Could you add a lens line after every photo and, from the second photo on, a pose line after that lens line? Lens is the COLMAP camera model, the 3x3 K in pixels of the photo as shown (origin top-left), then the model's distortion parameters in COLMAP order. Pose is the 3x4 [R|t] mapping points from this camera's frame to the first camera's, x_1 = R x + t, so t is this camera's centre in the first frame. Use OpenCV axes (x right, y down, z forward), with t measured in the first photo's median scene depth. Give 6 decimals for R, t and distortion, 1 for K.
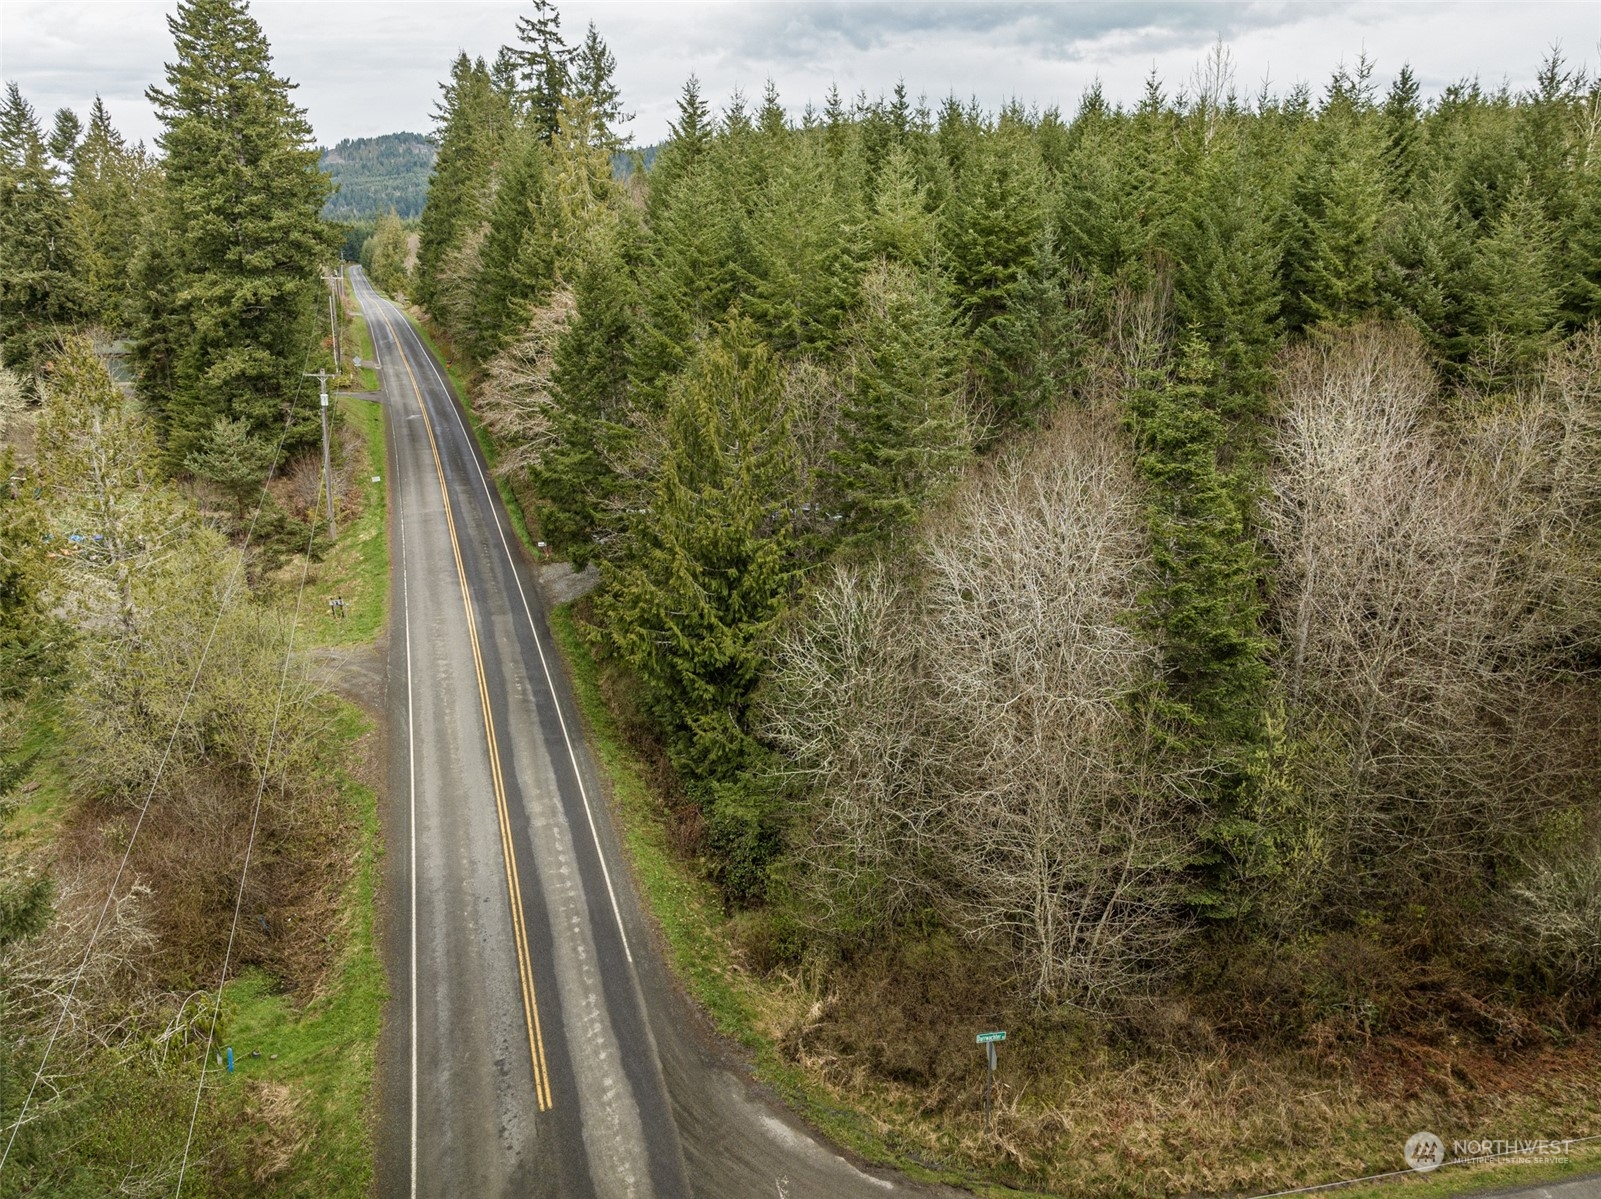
lens RADIAL K [[1126.6, 0, 800.5], [0, 1126.6, 599.5], [0, 0, 1]] dist [-0.029012, 0.014396]
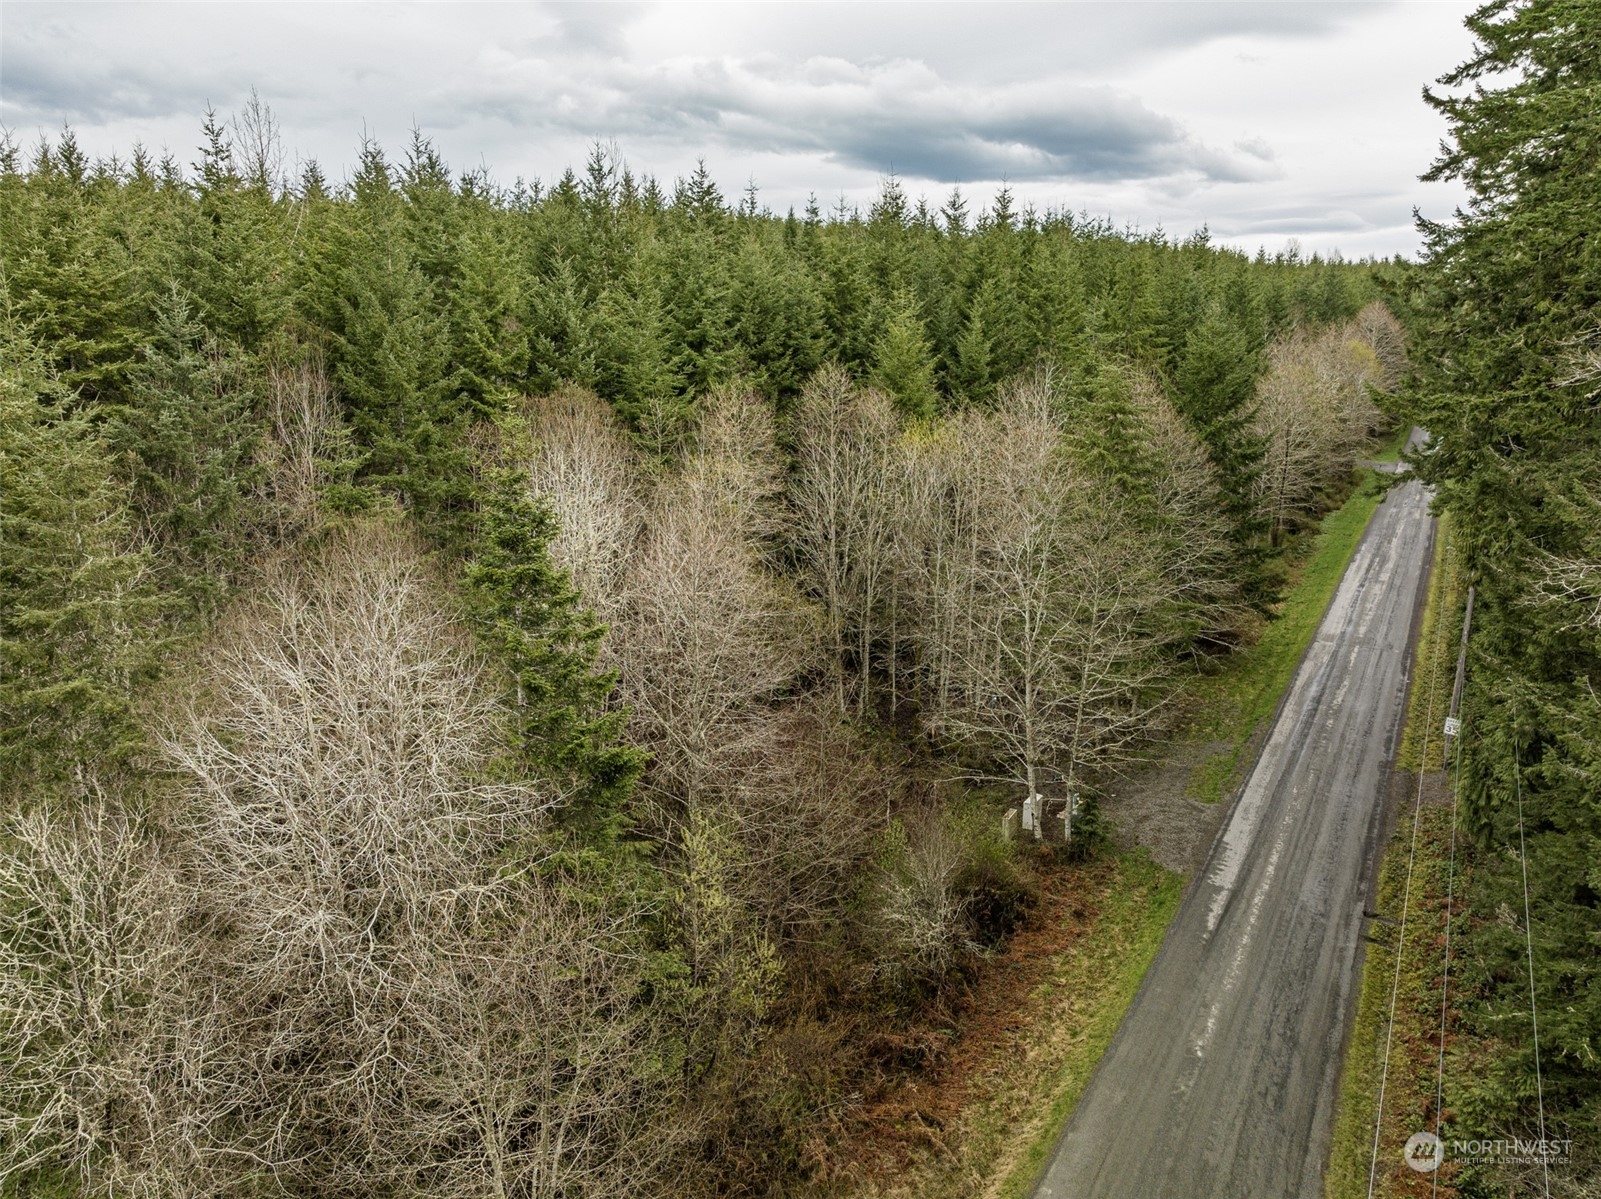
lens RADIAL K [[1126.6, 0, 800.5], [0, 1126.6, 599.5], [0, 0, 1]] dist [-0.029012, 0.014396]
pose [[0.652826, -0.167994, 0.738645, -0.093389], [0.223053, 0.974498, 0.024497, -0.049165], [-0.723924, 0.148765, 0.673649, 0.212585]]
